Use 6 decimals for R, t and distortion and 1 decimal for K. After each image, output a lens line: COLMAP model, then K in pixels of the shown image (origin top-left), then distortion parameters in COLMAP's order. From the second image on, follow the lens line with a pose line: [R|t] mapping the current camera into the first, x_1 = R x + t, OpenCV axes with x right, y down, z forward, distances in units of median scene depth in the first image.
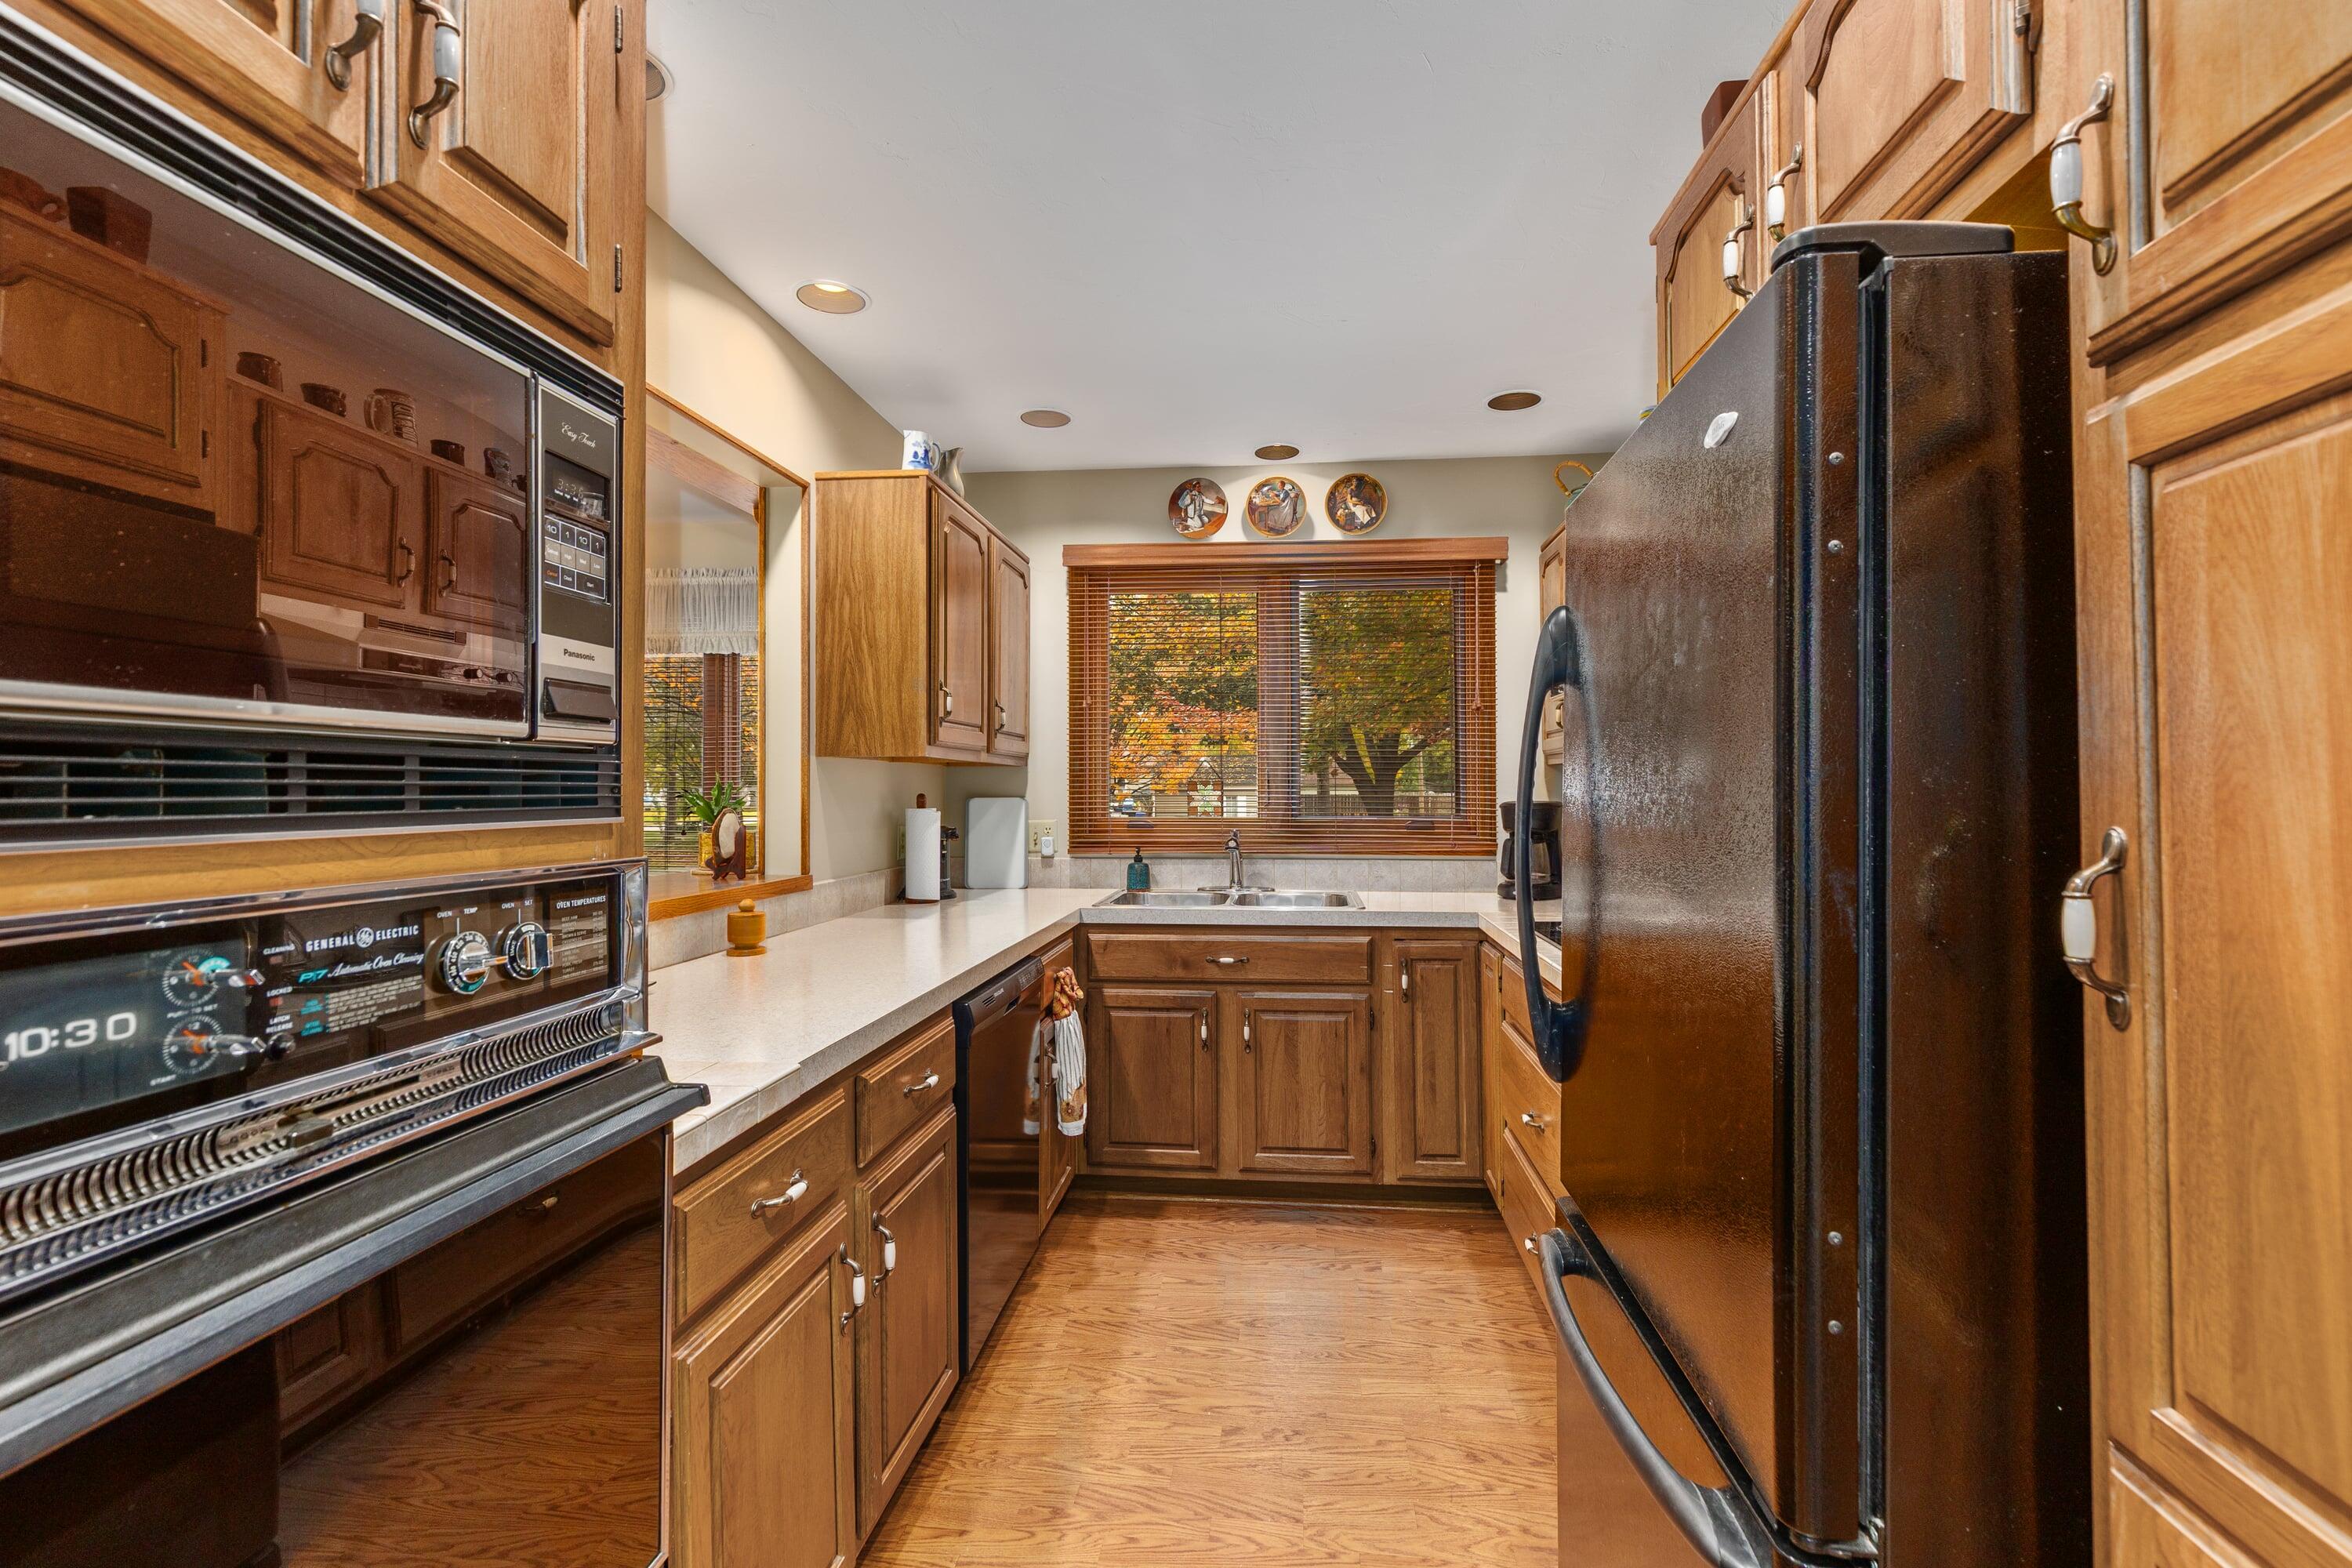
lens RADIAL K [[1082.8, 0, 1176.0], [0, 1082.8, 784.0], [0, 0, 1]] dist [0.000639, 0.000353]
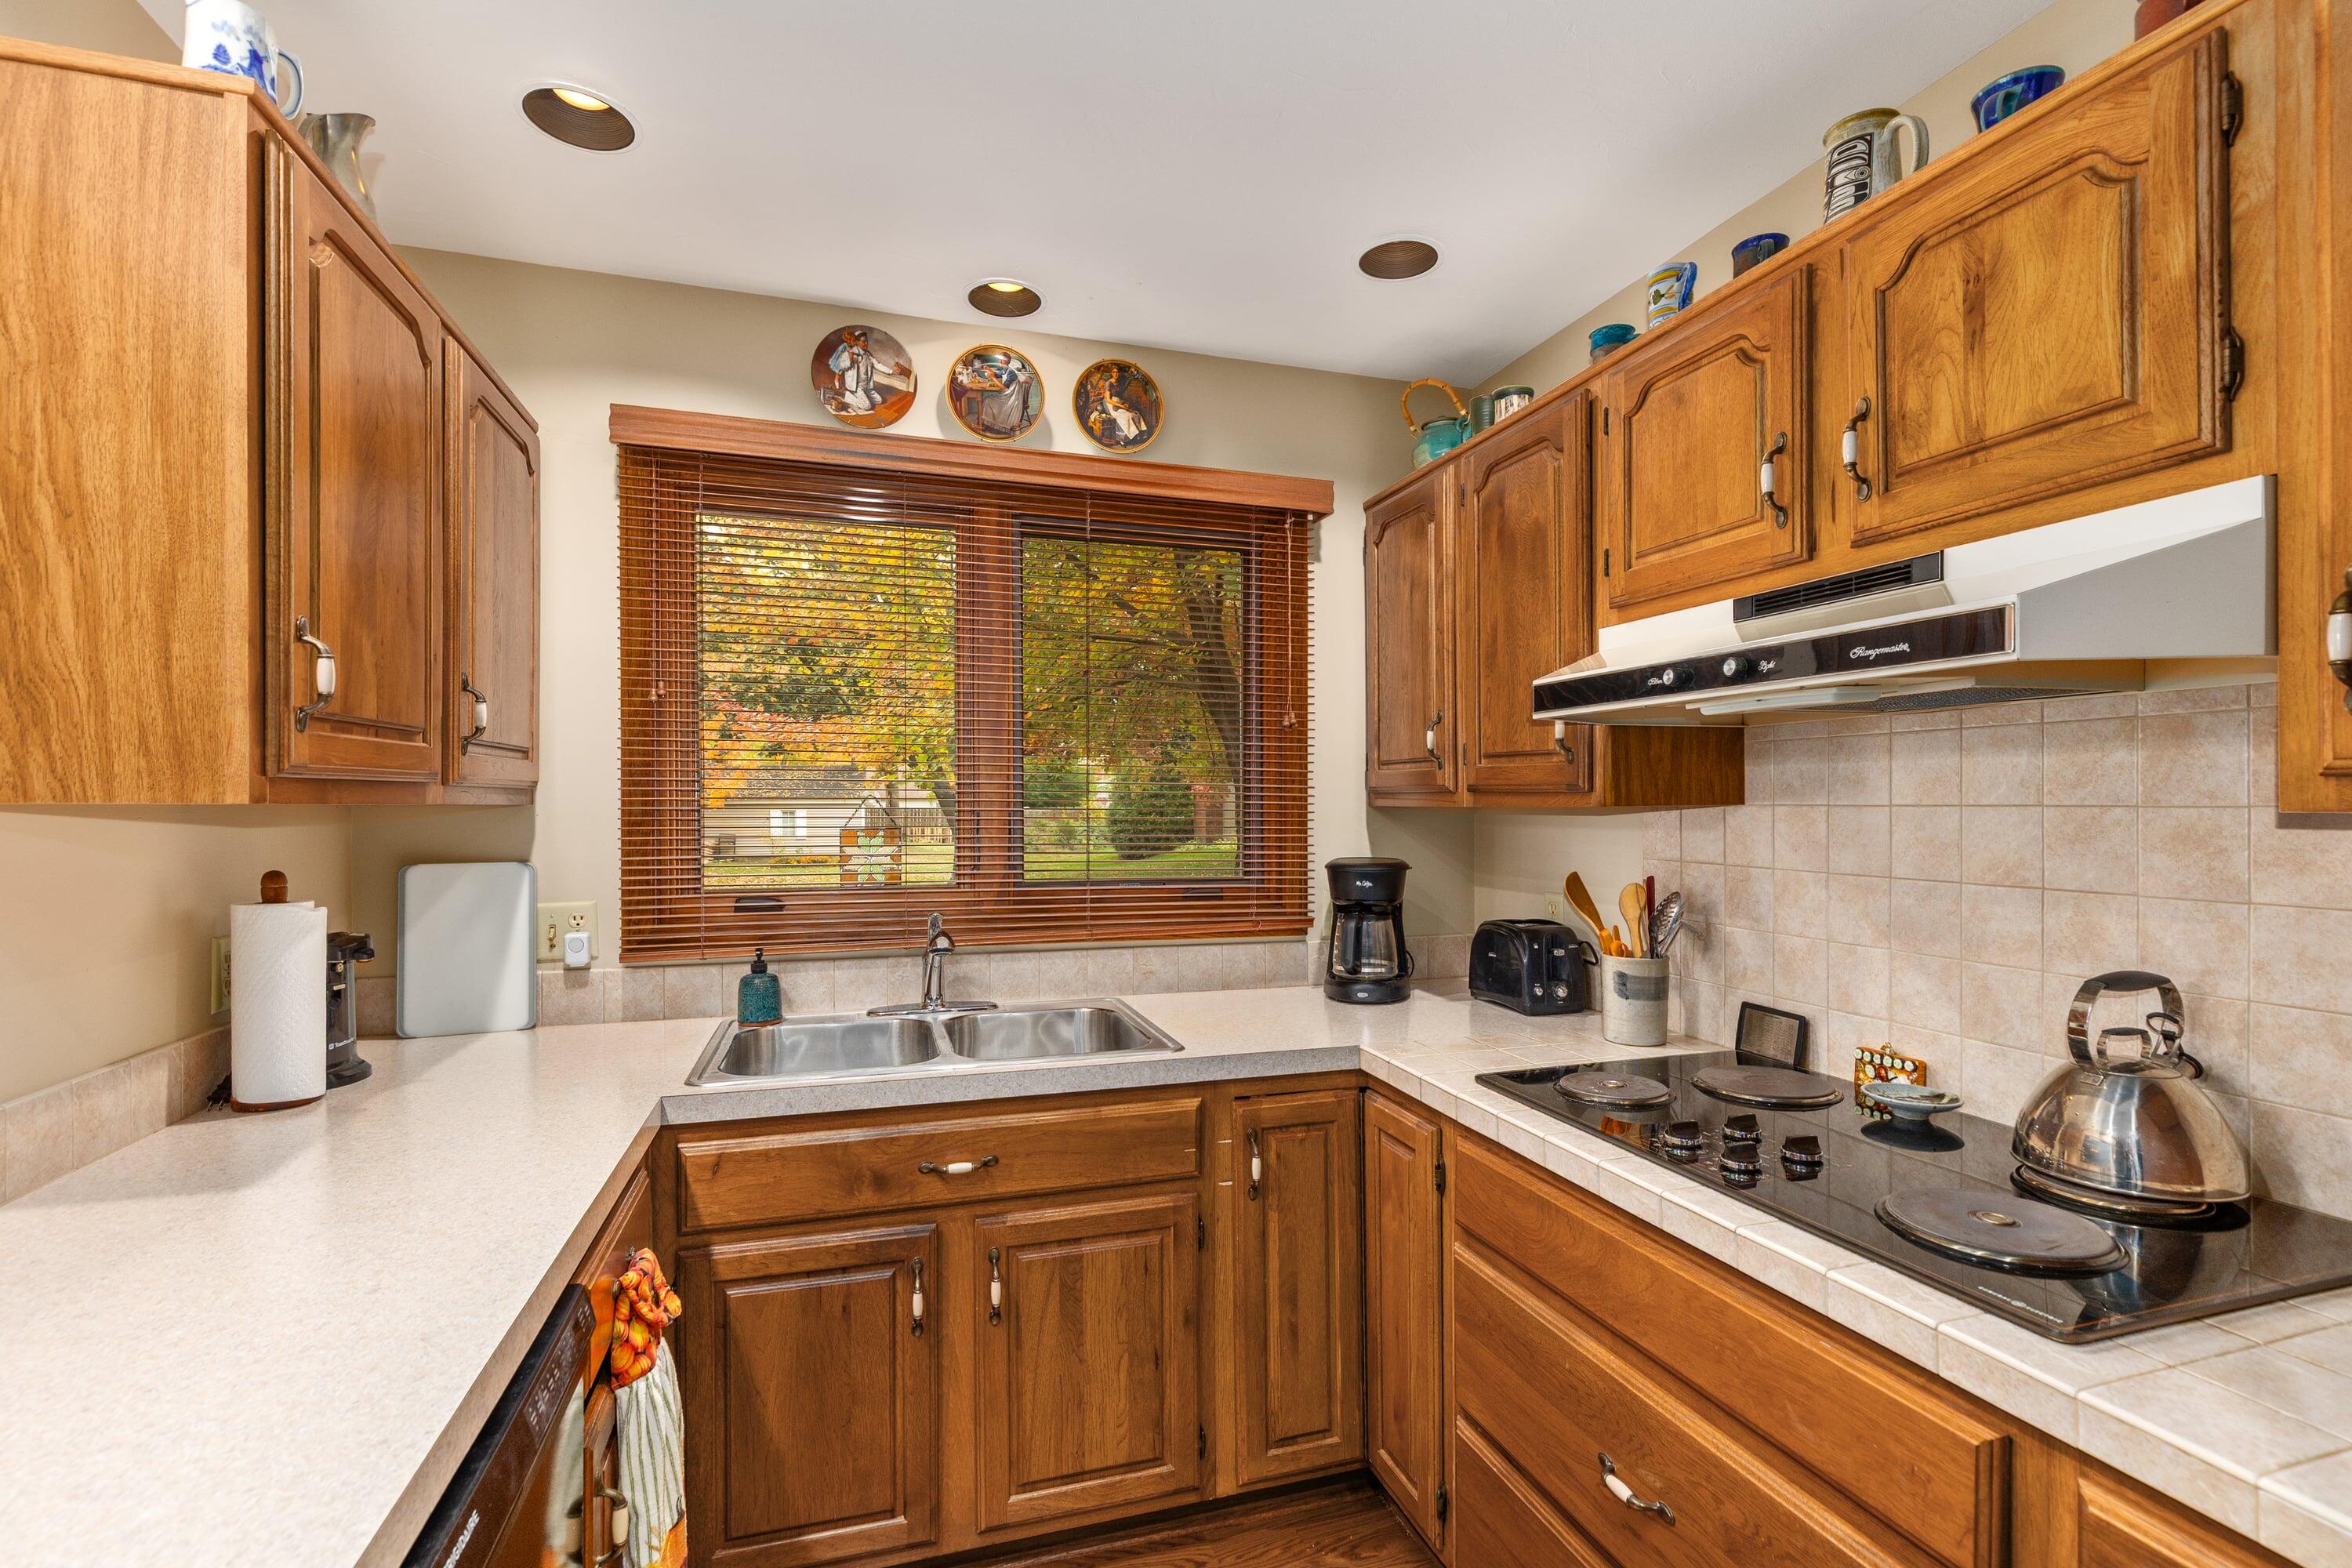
lens RADIAL K [[1067.7, 0, 1188.5], [0, 1067.7, 807.0], [0, 0, 1]] dist [-0.003028, 0.000107]
pose [[0.911641, -0.000203, 0.410988, -0.069556], [-0.004930, 0.999923, 0.011429, -0.027870], [-0.410959, -0.012445, 0.911569, 0.452110]]
